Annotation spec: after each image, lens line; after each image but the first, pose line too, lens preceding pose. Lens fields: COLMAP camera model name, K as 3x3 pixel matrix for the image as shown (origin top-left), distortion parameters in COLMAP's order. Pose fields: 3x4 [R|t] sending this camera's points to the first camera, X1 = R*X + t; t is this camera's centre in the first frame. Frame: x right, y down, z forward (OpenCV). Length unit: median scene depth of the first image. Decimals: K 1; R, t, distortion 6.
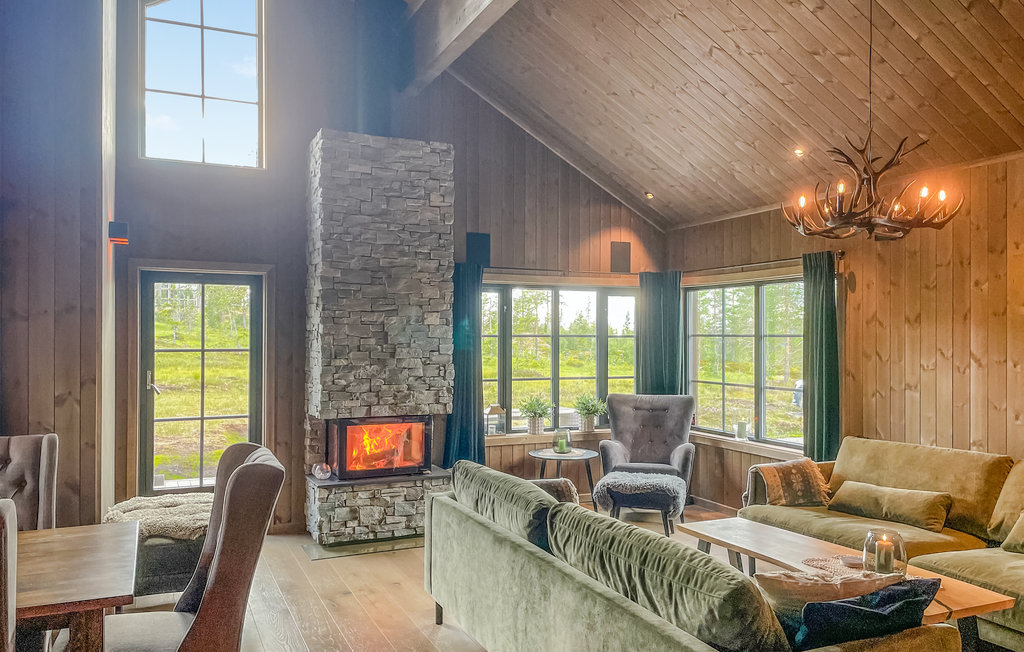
lens RADIAL K [[743.9, 0, 512.0], [0, 743.9, 326.0], [0, 0, 1]] dist [0.102387, -0.129069]
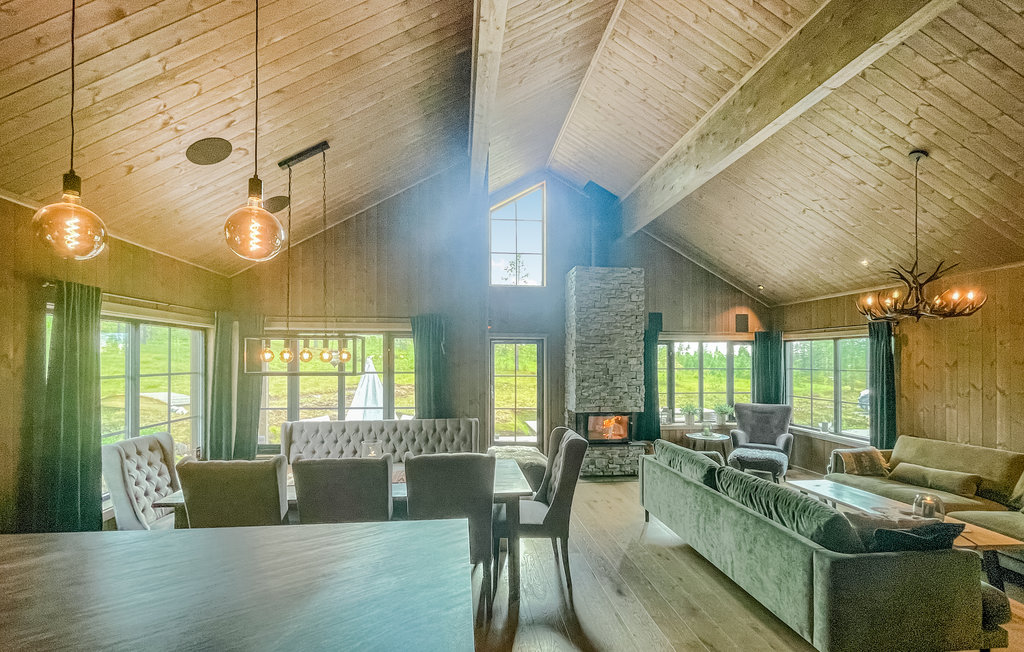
lens RADIAL K [[435.0, 0, 509.7], [0, 435.0, 351.4], [0, 0, 1]] dist [-0.000827, -0.000004]
pose [[0.950802, -0.007955, -0.309697, -0.069374], [0.008487, 0.999964, 0.000369, -0.042131], [0.309683, -0.002979, 0.950835, -0.153542]]
